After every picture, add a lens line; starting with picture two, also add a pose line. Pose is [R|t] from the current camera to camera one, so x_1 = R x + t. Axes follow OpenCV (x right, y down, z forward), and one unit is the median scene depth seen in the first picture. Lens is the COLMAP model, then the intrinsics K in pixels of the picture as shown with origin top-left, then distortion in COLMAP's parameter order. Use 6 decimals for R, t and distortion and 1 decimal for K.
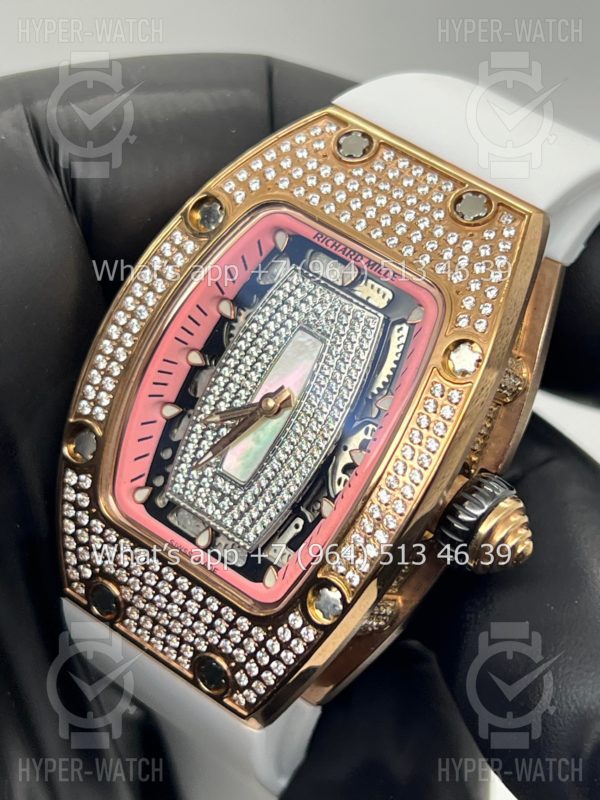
lens RADIAL K [[1935.2, 0, 300.0], [0, 1935.2, 400.0], [0, 0, 1]] dist [0.129561, 0.217566]
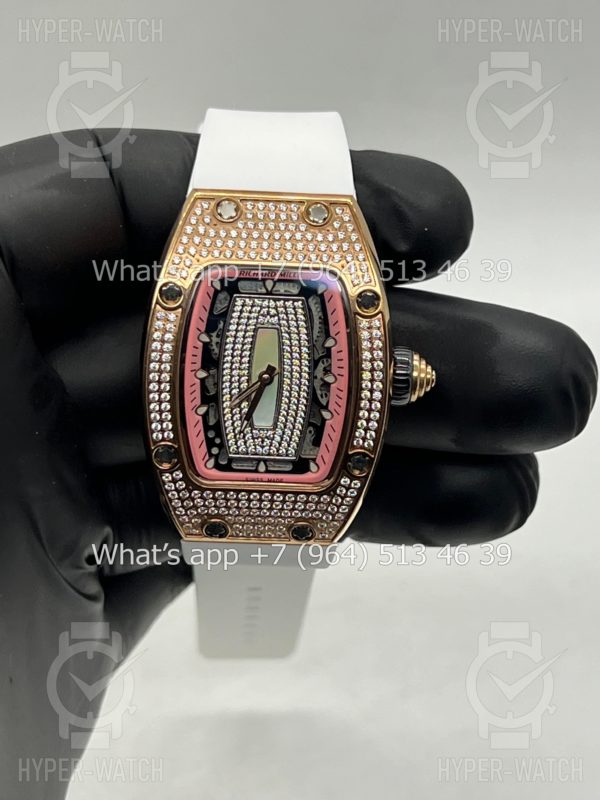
lens RADIAL K [[1935.2, 0, 300.0], [0, 1935.2, 400.0], [0, 0, 1]] dist [0.129561, 0.217566]
pose [[0.801665, -0.517852, 0.298602, -0.483275], [0.432031, 0.847160, 0.309305, -0.468469], [-0.413138, -0.118953, 0.902866, -0.482072]]
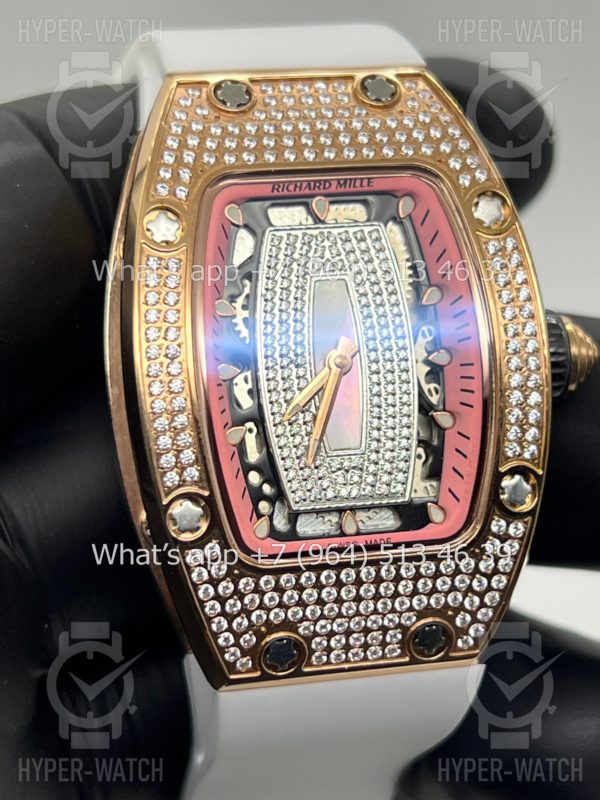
lens RADIAL K [[1935.2, 0, 300.0], [0, 1935.2, 400.0], [0, 0, 1]] dist [0.129561, 0.217566]
pose [[0.640648, -0.488006, 0.592808, -0.589266], [0.510803, 0.847299, 0.145480, -0.127227], [-0.573281, 0.209607, 0.792095, 0.264038]]
